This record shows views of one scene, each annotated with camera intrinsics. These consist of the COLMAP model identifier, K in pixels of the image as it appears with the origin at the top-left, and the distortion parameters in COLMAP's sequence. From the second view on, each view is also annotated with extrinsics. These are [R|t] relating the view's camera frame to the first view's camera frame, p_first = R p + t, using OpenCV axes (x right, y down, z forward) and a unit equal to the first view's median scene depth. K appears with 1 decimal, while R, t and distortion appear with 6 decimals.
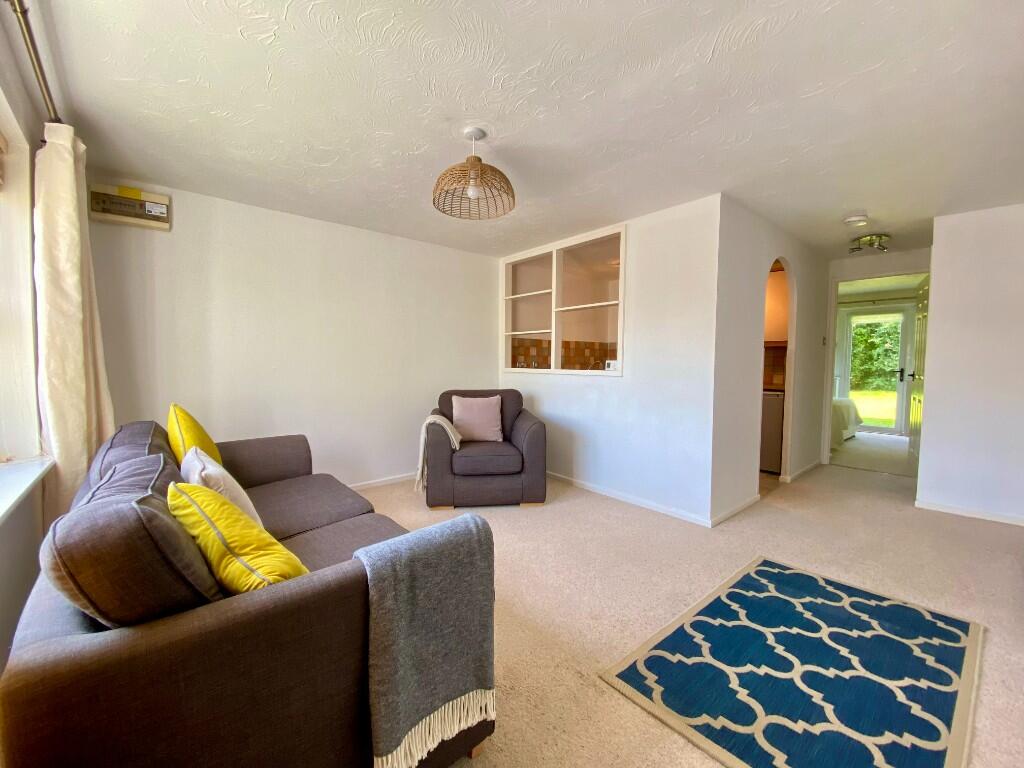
lens RADIAL K [[413.4, 0, 508.2], [0, 413.4, 381.4], [0, 0, 1]] dist [0.000018, -0.000126]
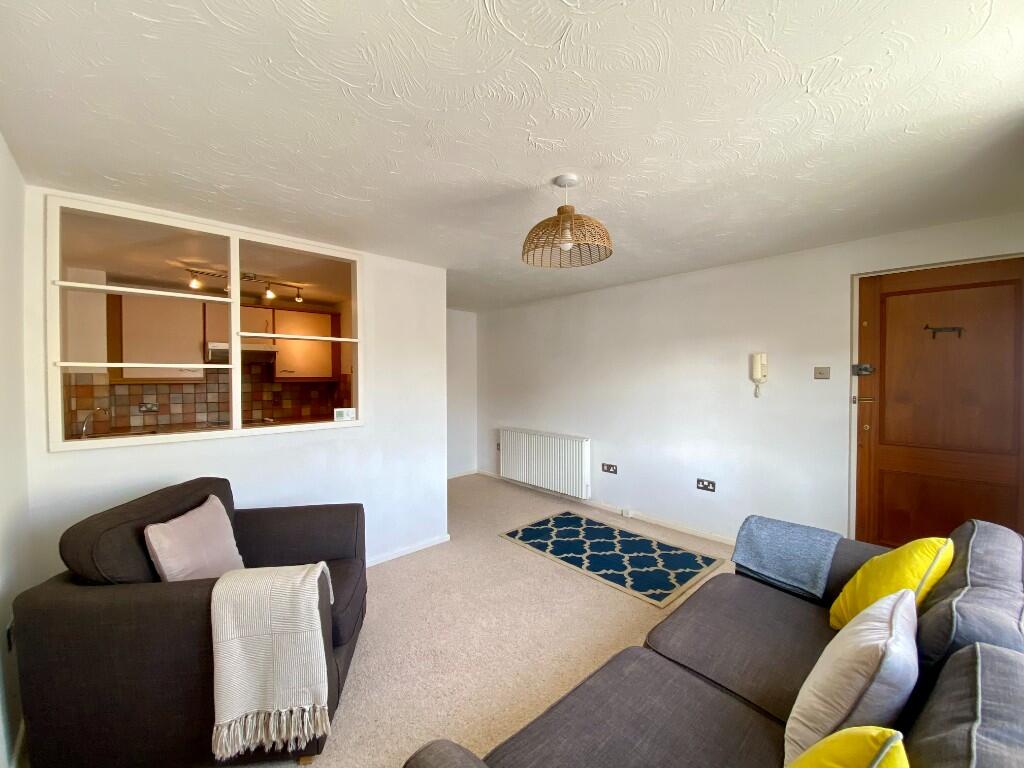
lens RADIAL K [[413.4, 0, 508.2], [0, 413.4, 381.4], [0, 0, 1]] dist [0.000018, -0.000126]
pose [[-0.005744, -0.025221, 0.999665, -1.051697], [0.060154, 0.997863, 0.025522, -0.189937], [-0.998173, 0.060280, -0.004214, 1.198775]]
